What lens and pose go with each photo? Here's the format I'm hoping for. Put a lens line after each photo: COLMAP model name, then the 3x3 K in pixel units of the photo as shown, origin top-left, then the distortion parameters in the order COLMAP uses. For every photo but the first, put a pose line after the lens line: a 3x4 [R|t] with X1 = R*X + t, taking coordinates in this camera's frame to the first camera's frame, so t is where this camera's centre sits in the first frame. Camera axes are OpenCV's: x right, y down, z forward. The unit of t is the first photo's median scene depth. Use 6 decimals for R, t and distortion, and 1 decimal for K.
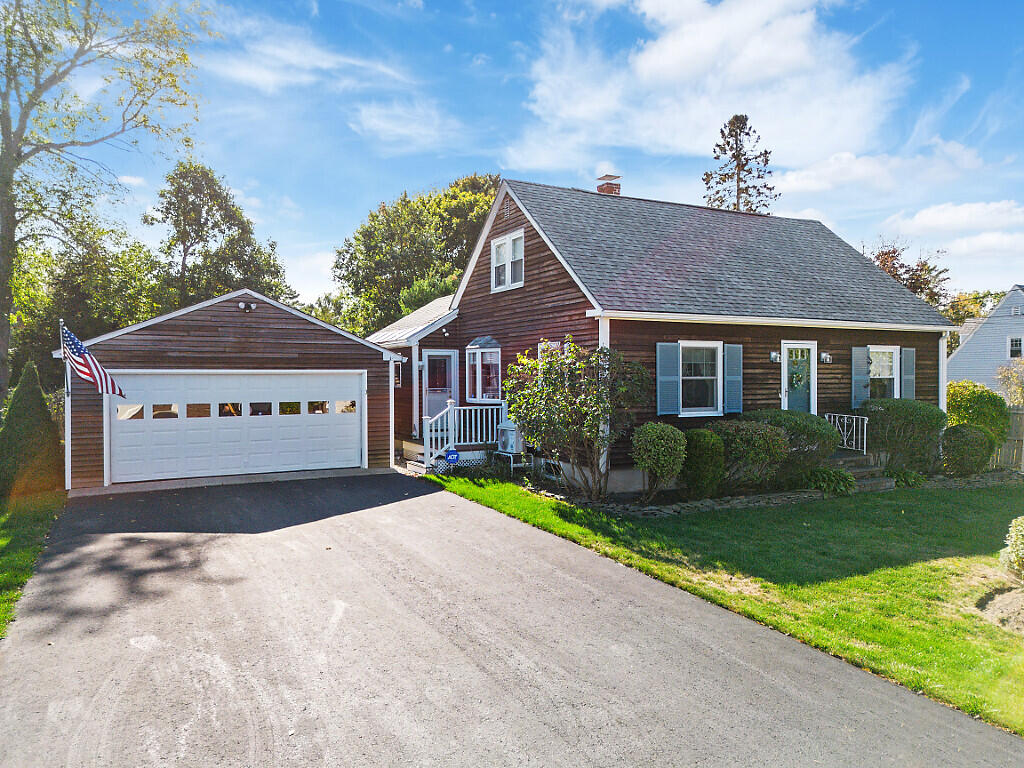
lens RADIAL K [[764.7, 0, 515.9], [0, 764.7, 388.2], [0, 0, 1]] dist [0.083936, -0.105483]
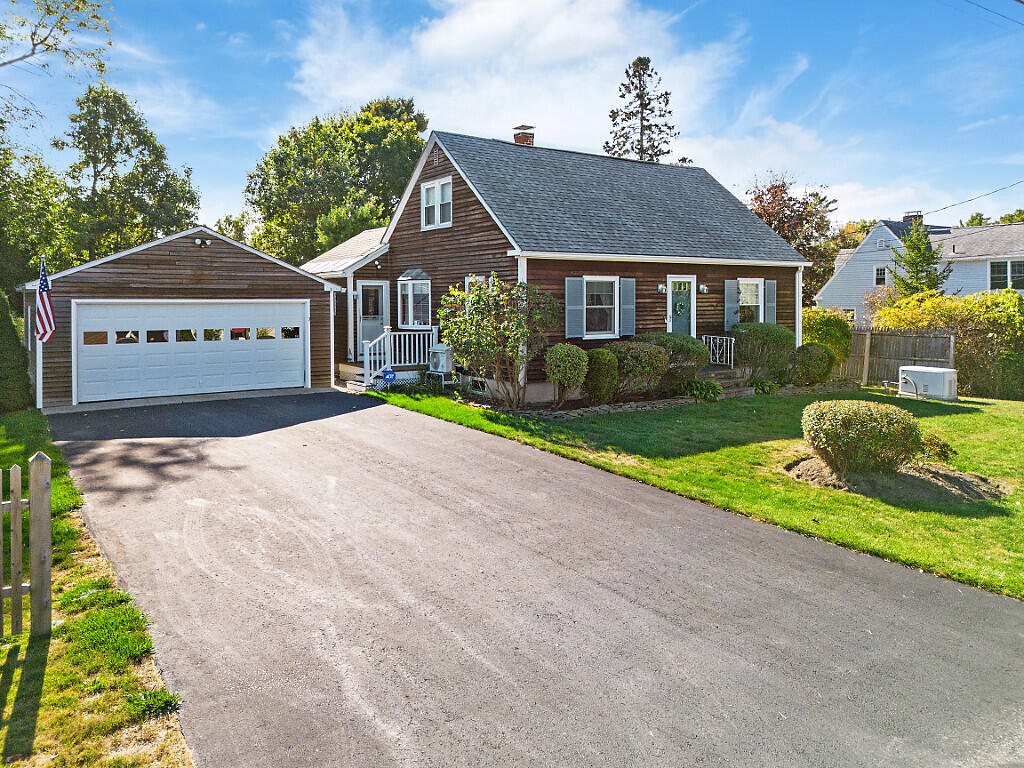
lens RADIAL K [[764.7, 0, 515.9], [0, 764.7, 388.2], [0, 0, 1]] dist [0.083936, -0.105483]
pose [[0.993453, -0.015109, 0.113241, -0.027905], [0.004200, 0.995376, 0.095963, -0.001752], [-0.114167, -0.094859, 0.988922, -0.169753]]
